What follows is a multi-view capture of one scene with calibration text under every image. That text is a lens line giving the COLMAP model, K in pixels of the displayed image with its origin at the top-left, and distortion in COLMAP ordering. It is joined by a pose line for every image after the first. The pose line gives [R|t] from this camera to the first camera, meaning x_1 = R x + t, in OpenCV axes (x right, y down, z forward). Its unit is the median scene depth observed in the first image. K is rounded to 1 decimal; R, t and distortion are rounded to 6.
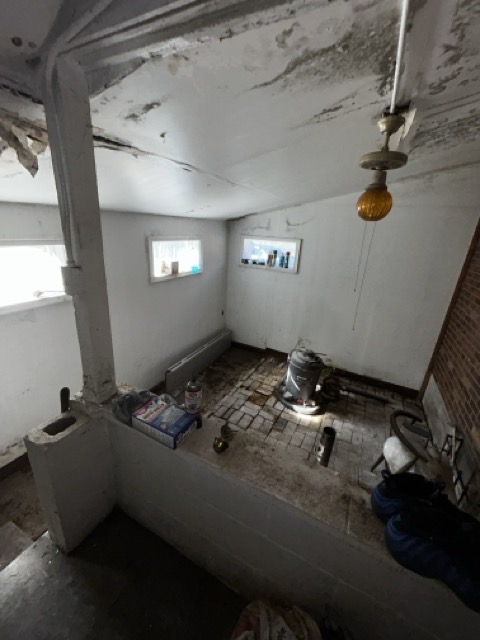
lens RADIAL K [[261.0, 0, 241.4], [0, 261.0, 319.0], [0, 0, 1]] dist [-0.000687, 0.000621]
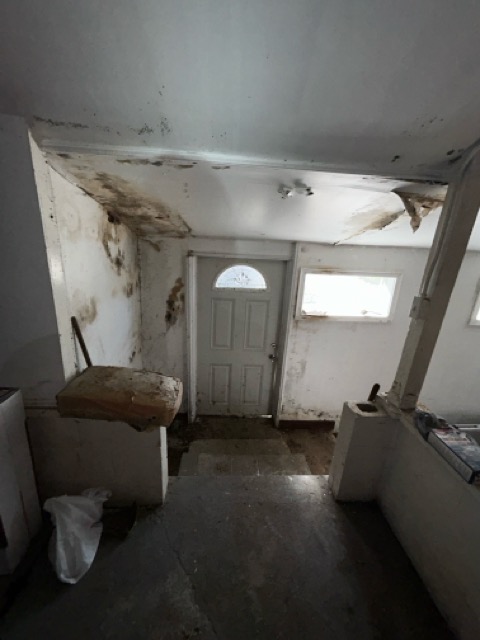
lens RADIAL K [[261.0, 0, 236.4], [0, 261.0, 320.2], [0, 0, 1]] dist [-0.000687, 0.000621]
pose [[0.503935, 0.219435, -0.835403, -0.001907], [-0.308759, 0.949049, 0.063035, 0.089521], [0.806670, 0.226173, 0.546012, -0.356563]]
